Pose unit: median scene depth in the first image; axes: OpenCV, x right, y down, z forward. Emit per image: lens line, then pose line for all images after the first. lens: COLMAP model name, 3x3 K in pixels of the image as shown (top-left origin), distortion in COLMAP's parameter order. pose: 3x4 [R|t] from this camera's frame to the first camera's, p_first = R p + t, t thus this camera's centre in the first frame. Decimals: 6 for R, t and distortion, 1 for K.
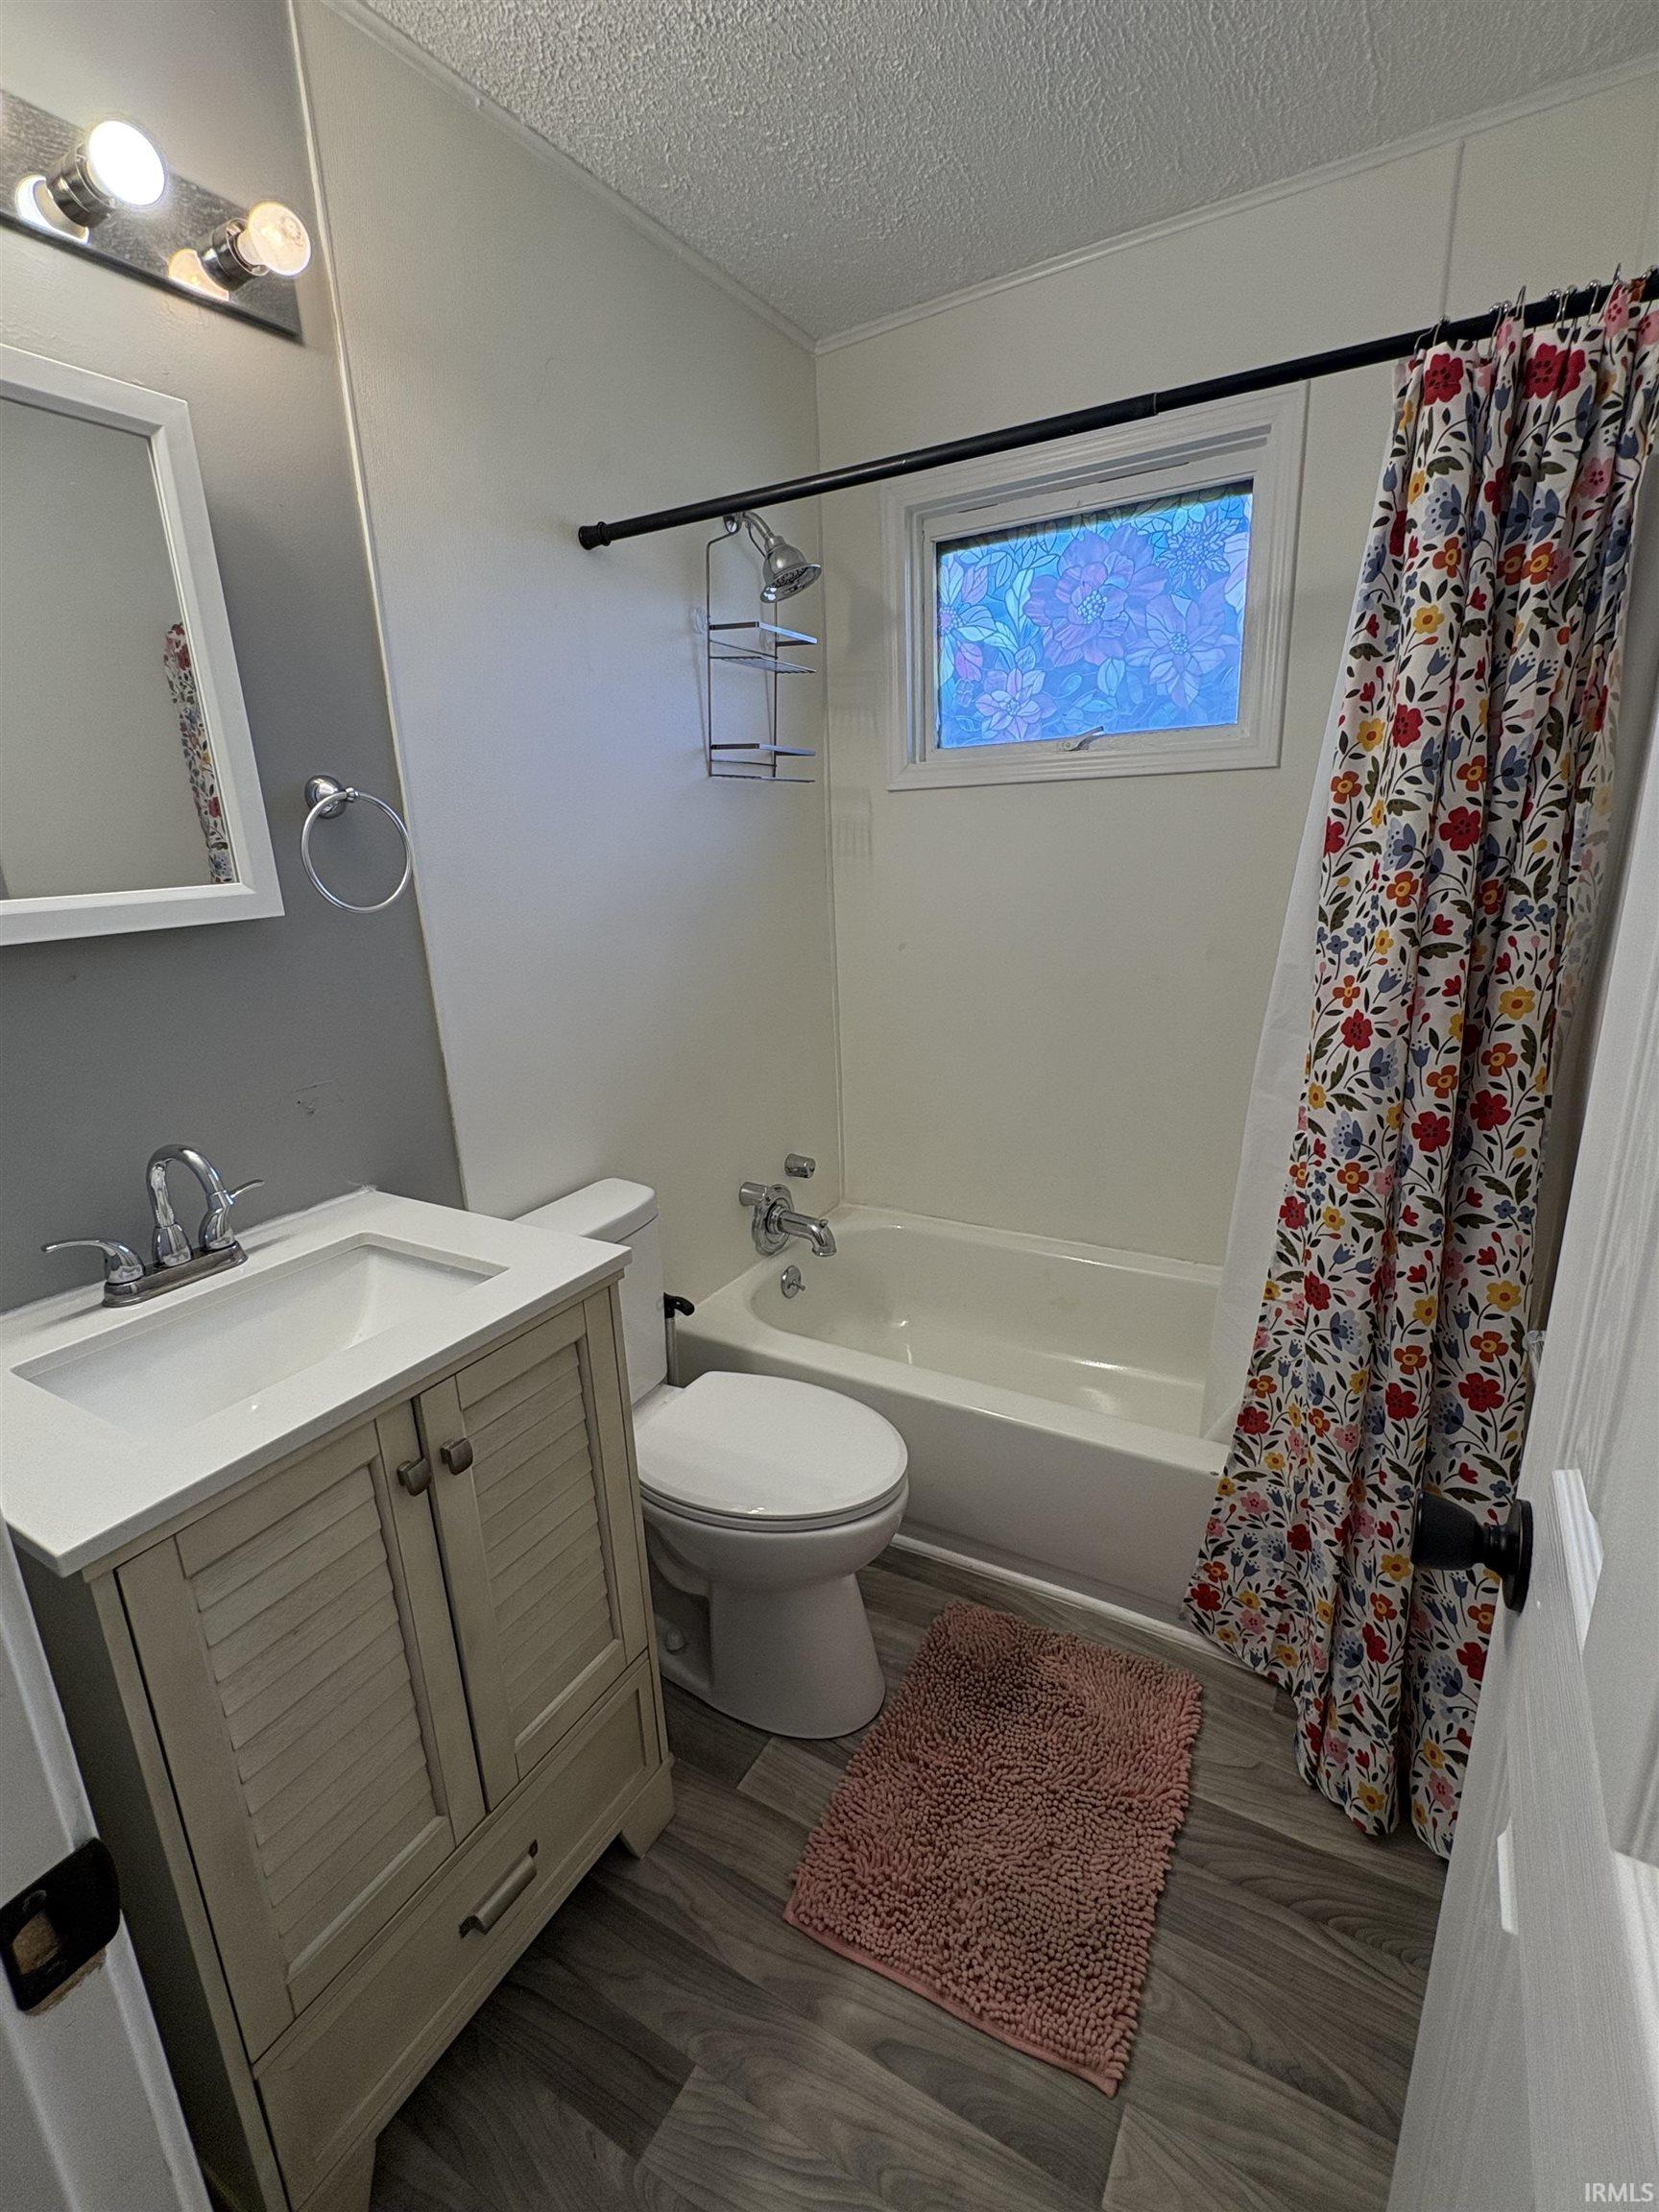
lens RADIAL K [[978.3, 0, 826.6], [0, 978.3, 1106.7], [0, 0, 1]] dist [-0.000367, 0.001275]
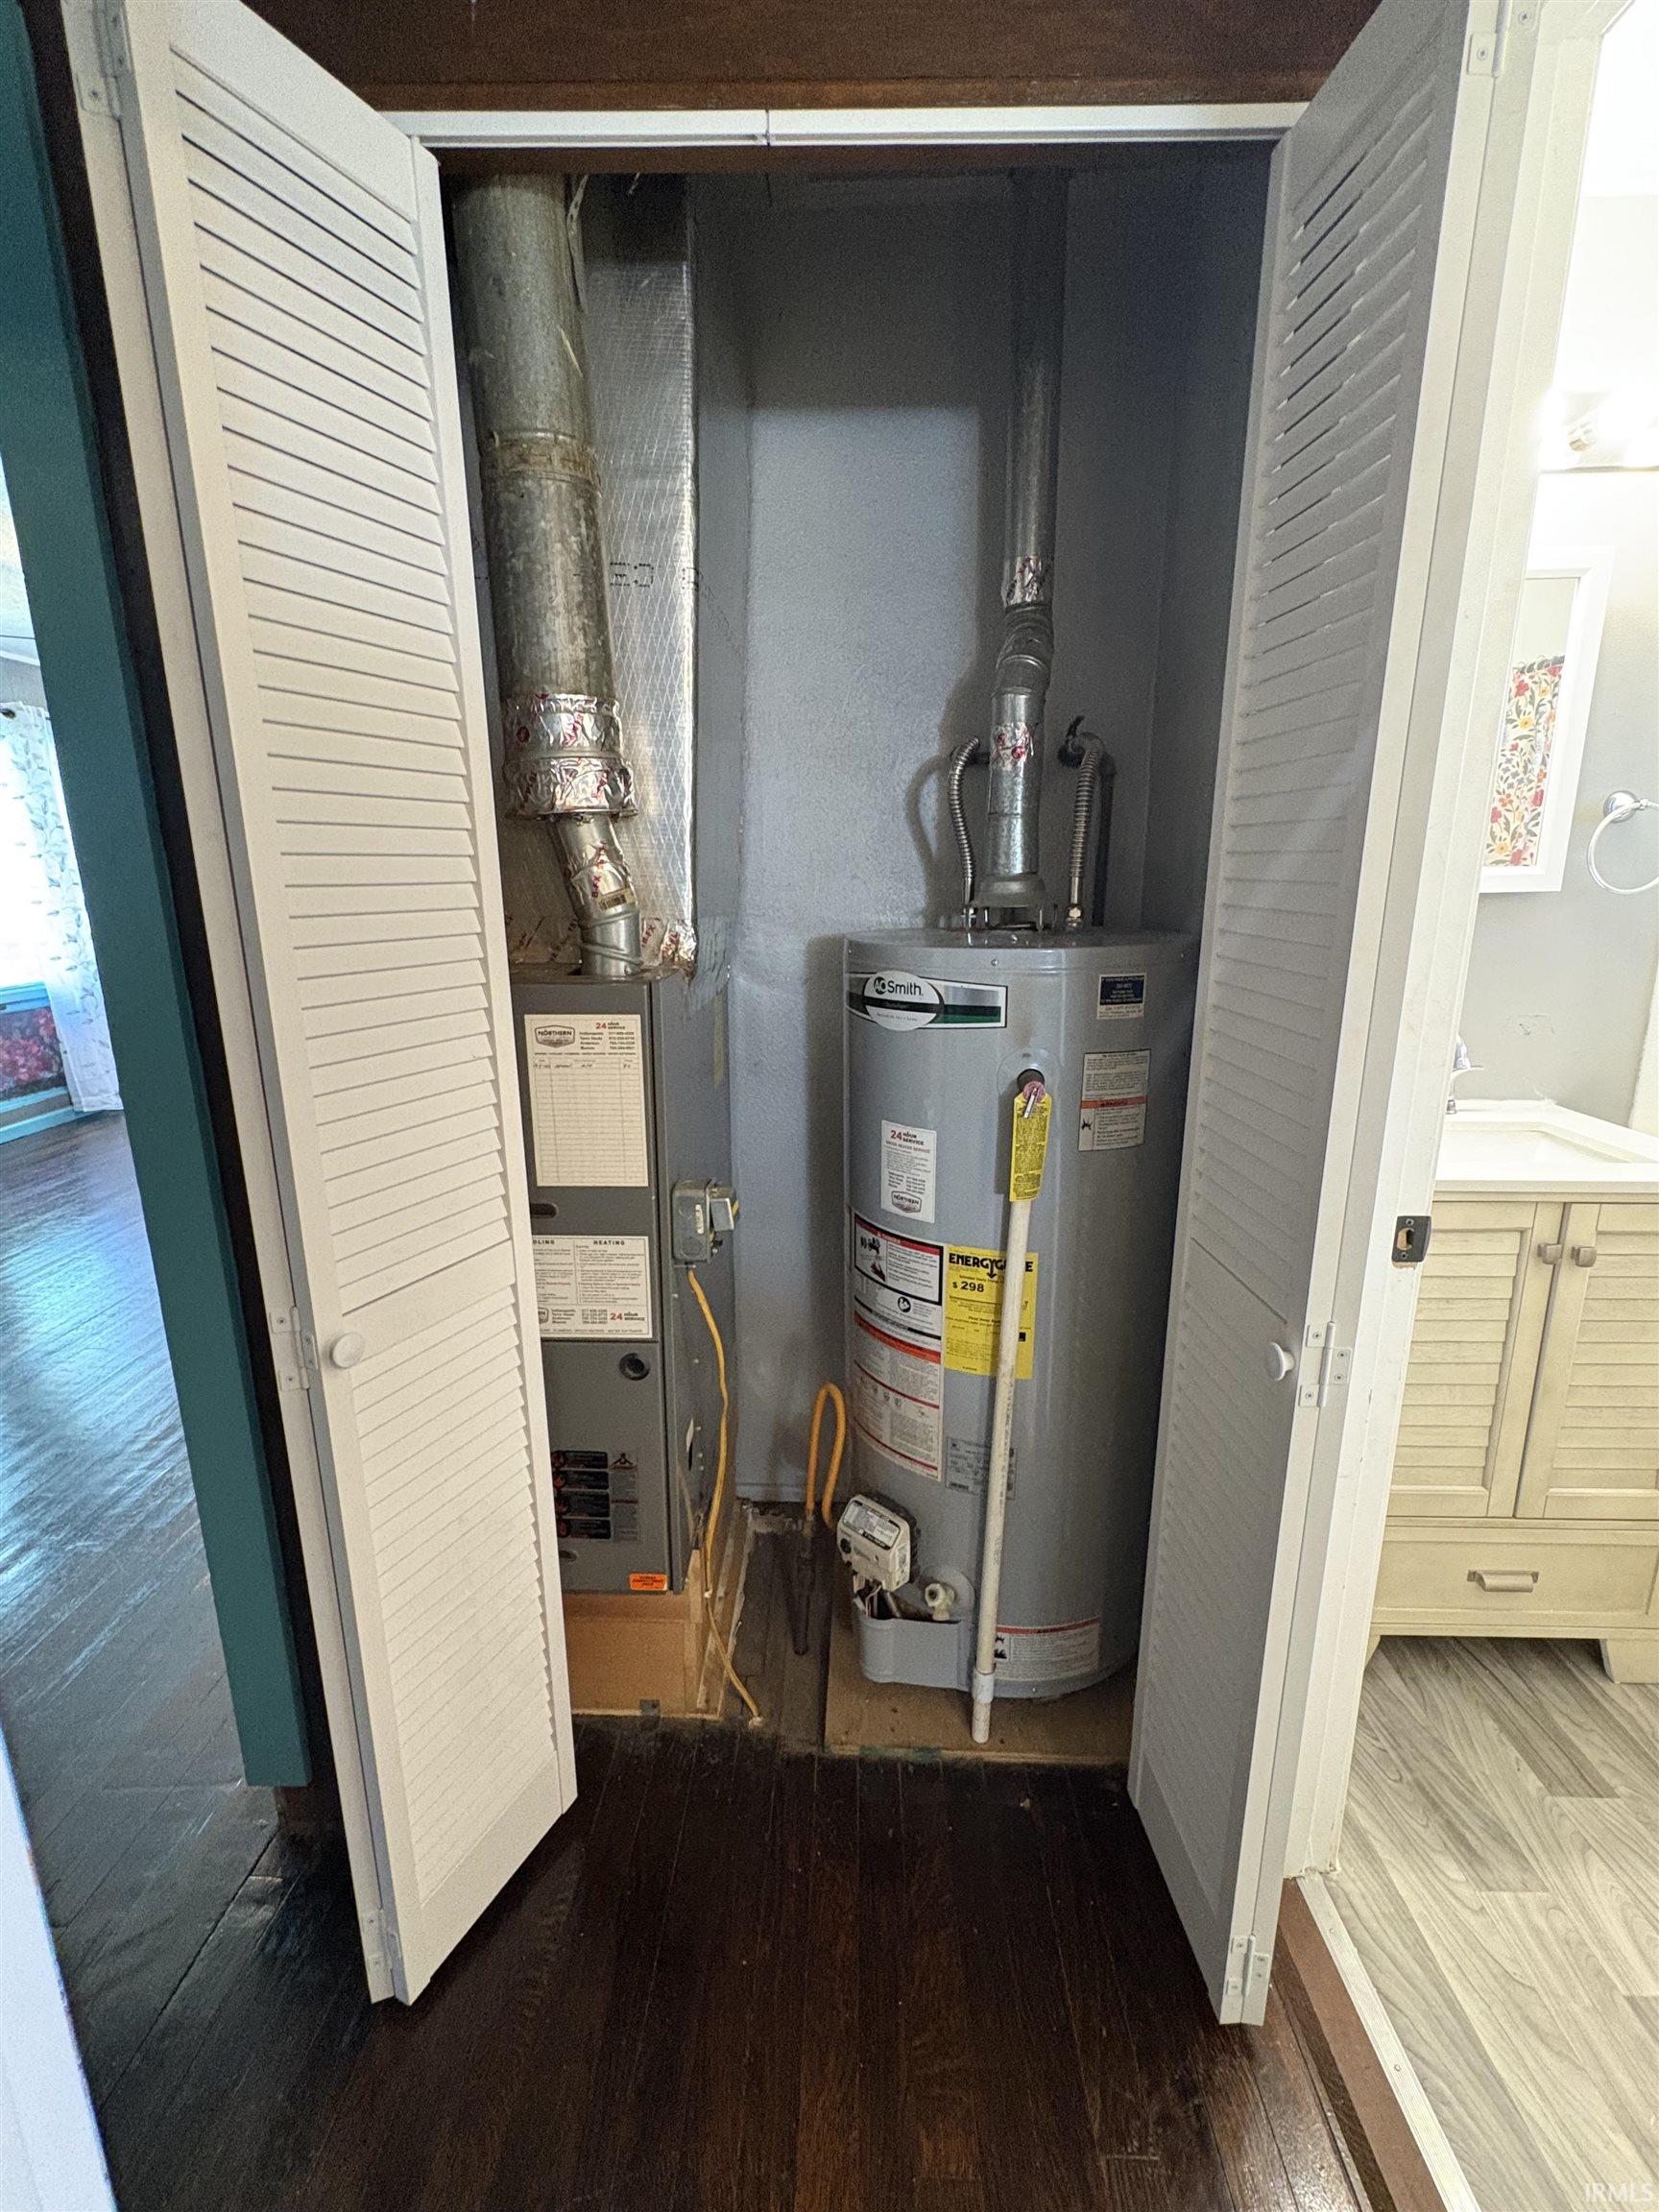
lens RADIAL K [[978.3, 0, 826.2], [0, 978.3, 1105.4], [0, 0, 1]] dist [-0.000367, 0.001275]
pose [[0.485081, 0.236822, -0.841791, 0.218596], [-0.240980, 0.961559, 0.131652, 0.187994], [0.840610, 0.138993, 0.523503, -0.649529]]
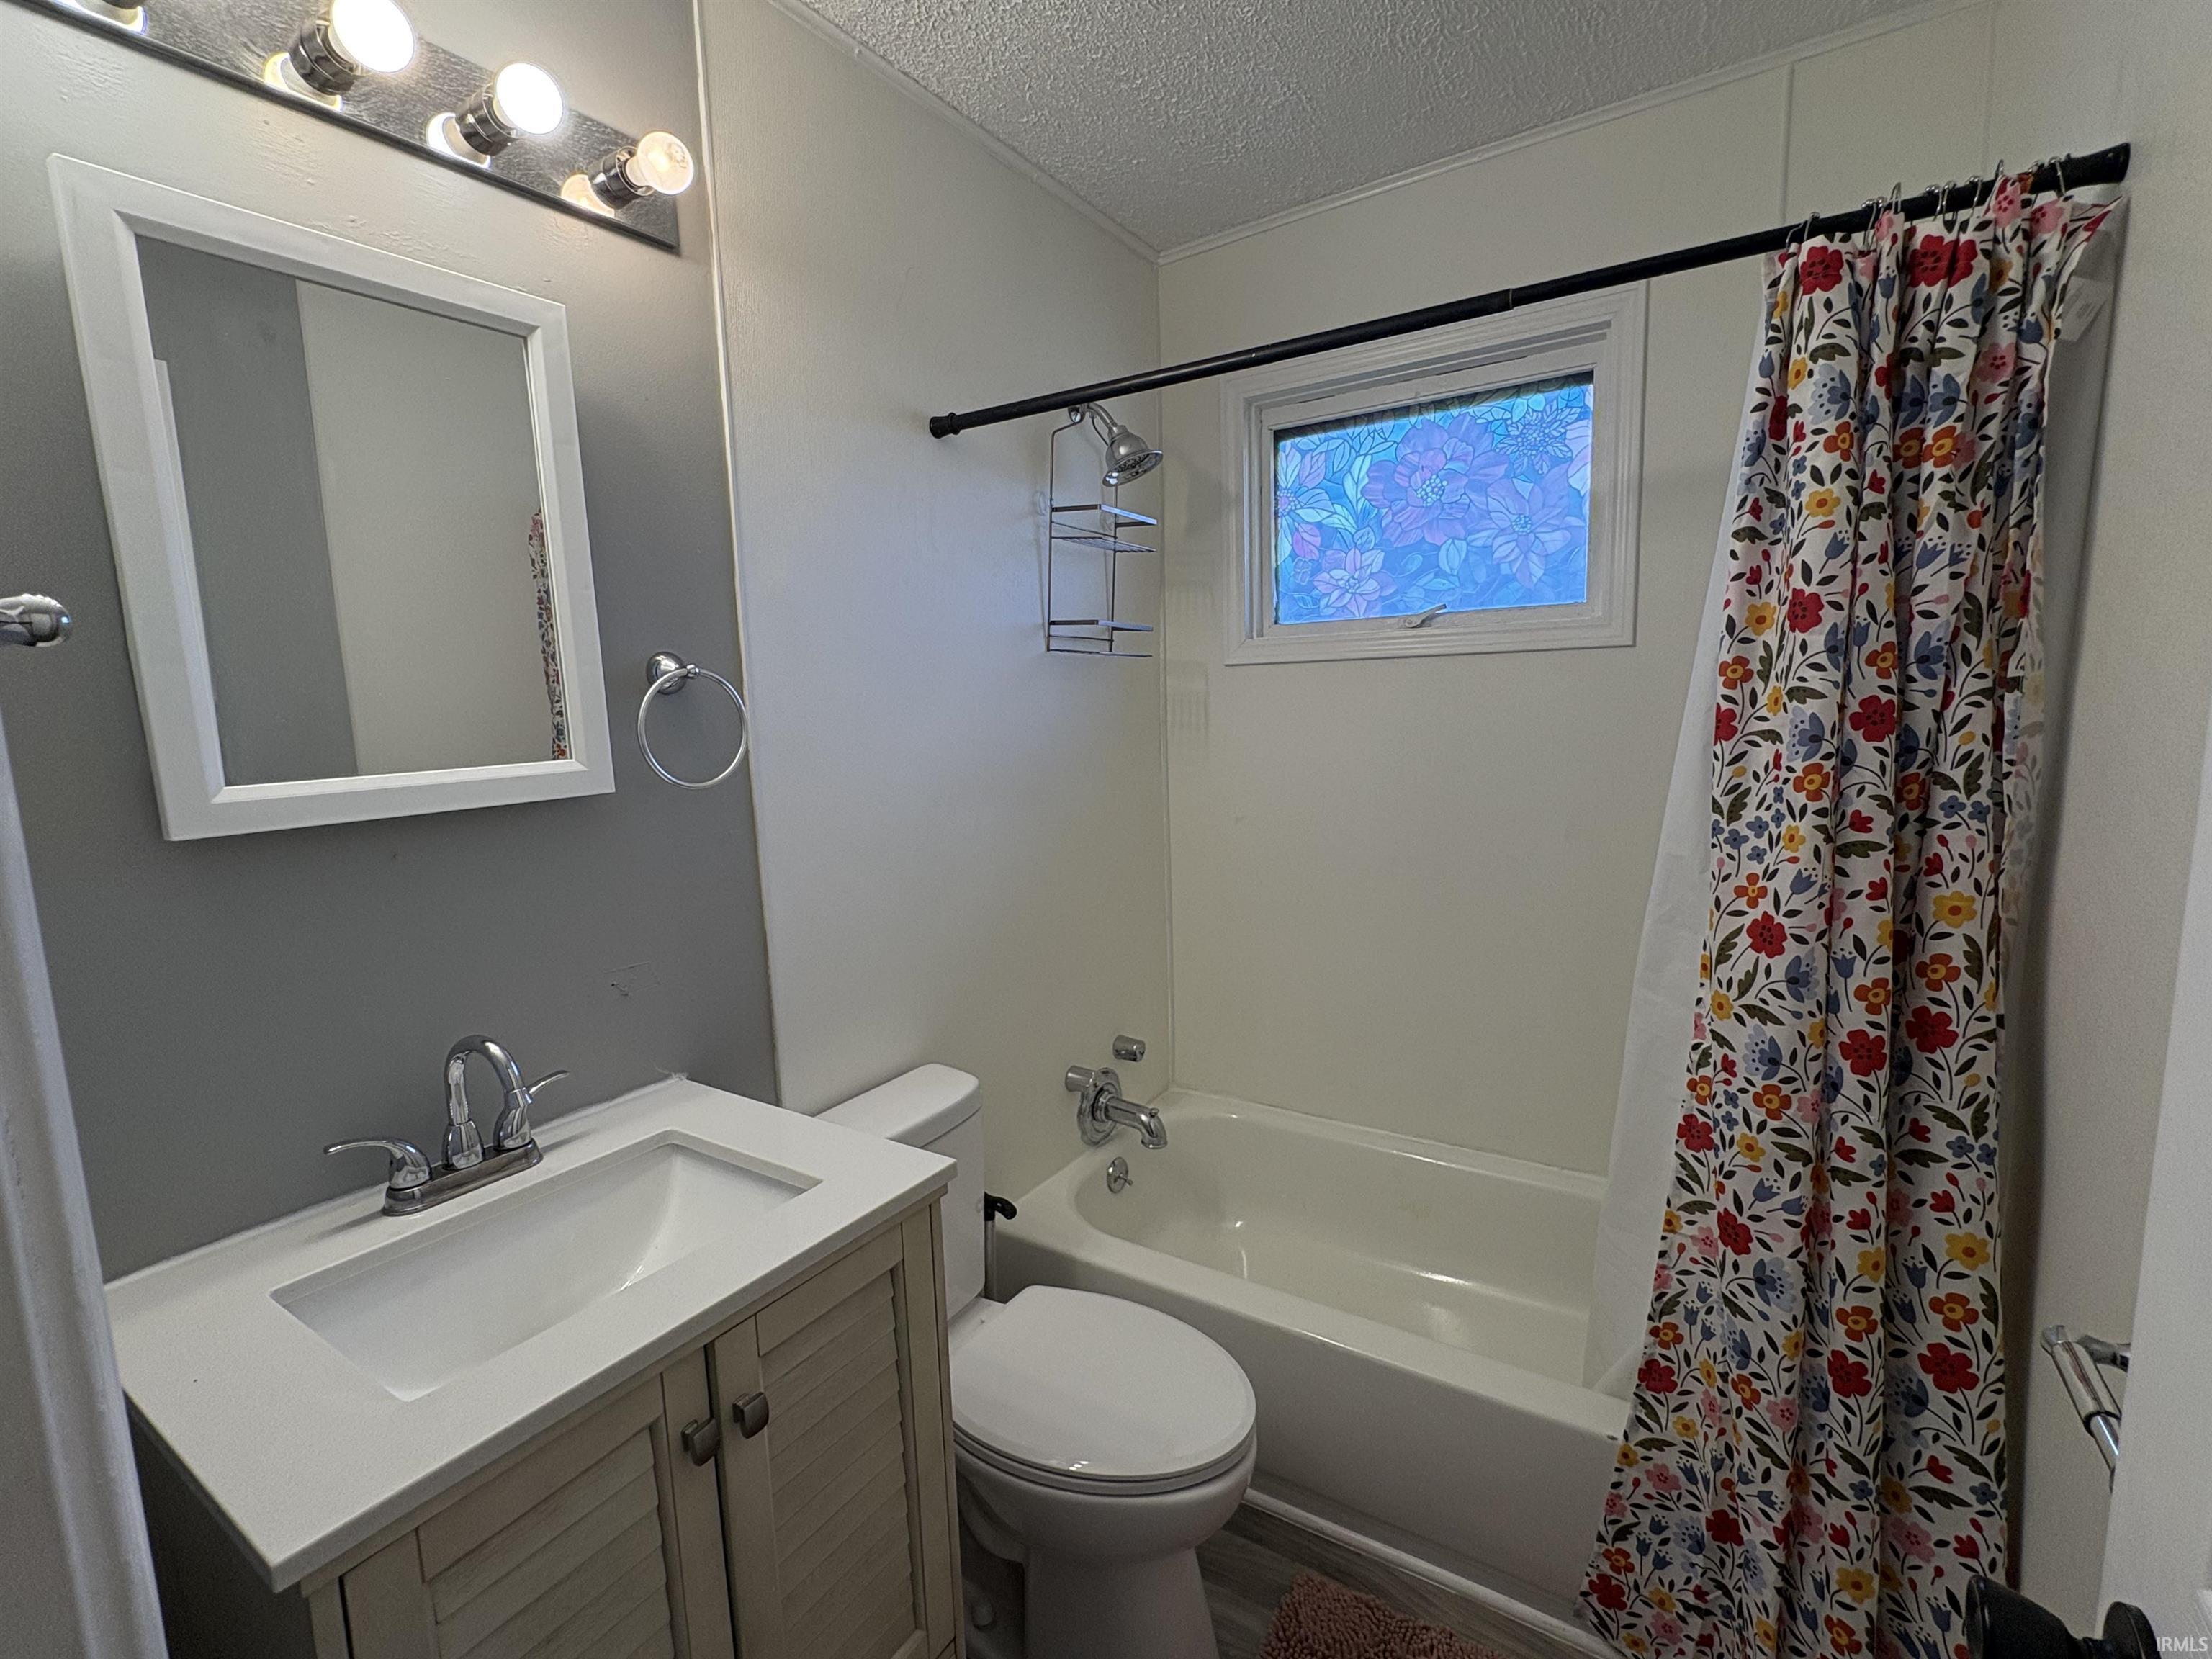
lens RADIAL K [[978.3, 0, 1099.7], [0, 978.3, 832.9], [0, 0, 1]] dist [-0.000367, 0.001275]
pose [[0.998822, 0.014817, -0.046199, -0.031072], [-0.020902, 0.990743, -0.134130, -0.038017], [0.043784, 0.134938, 0.989886, 0.071625]]
